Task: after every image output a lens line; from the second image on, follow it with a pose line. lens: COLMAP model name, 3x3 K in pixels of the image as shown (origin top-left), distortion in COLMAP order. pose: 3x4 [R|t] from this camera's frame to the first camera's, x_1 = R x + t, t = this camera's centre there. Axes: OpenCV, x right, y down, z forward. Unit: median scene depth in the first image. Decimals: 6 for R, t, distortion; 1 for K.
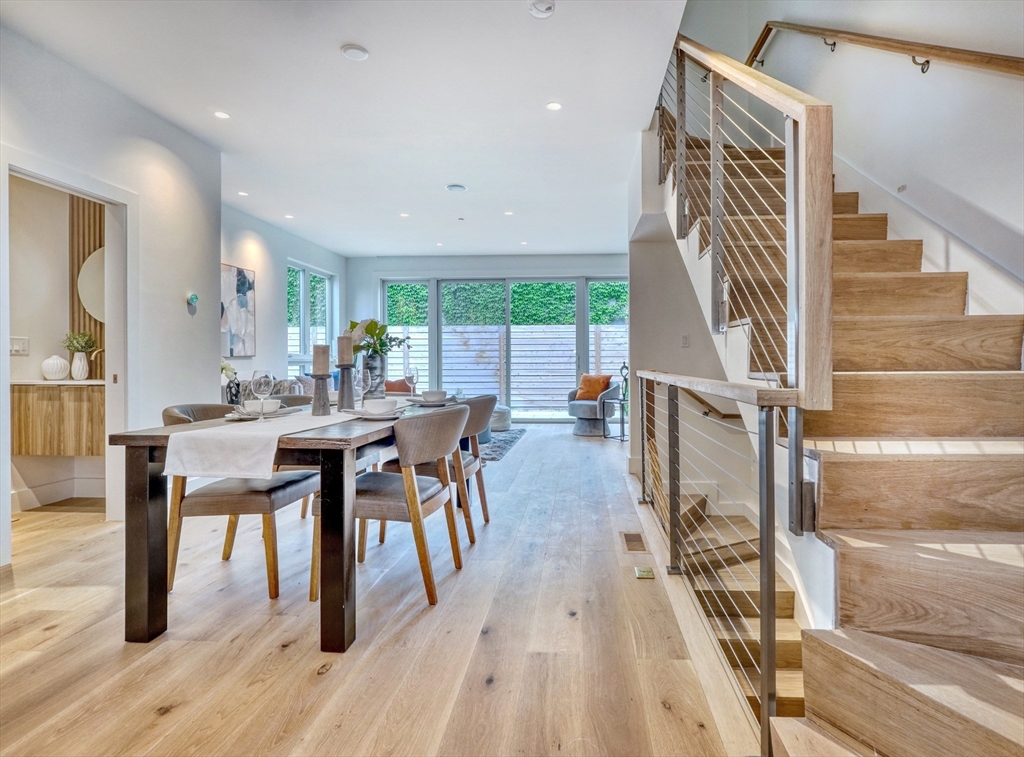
lens RADIAL K [[512.1, 0, 557.2], [0, 512.1, 360.1], [0, 0, 1]] dist [0.003322, 0.000240]
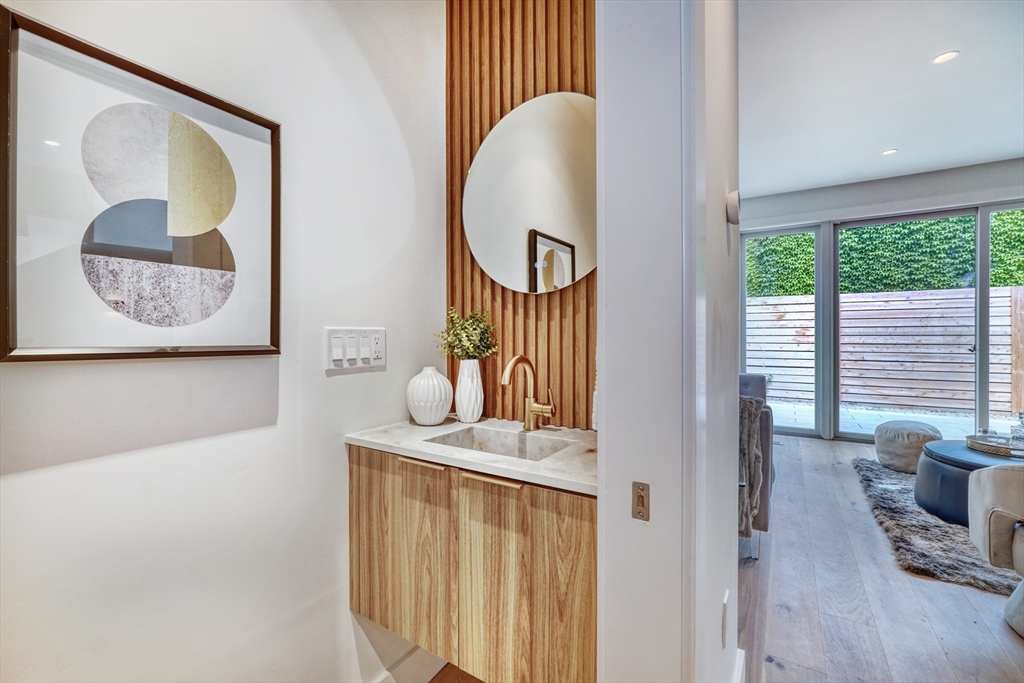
lens RADIAL K [[439.4, 0, 511.8], [0, 439.4, 337.2], [0, 0, 1]] dist [-0.002692, 0.000088]
pose [[0.865202, 0.004454, -0.501403, -0.742800], [0.000871, 0.999946, 0.010386, -0.039481], [0.501422, -0.009423, 0.865151, 0.725562]]
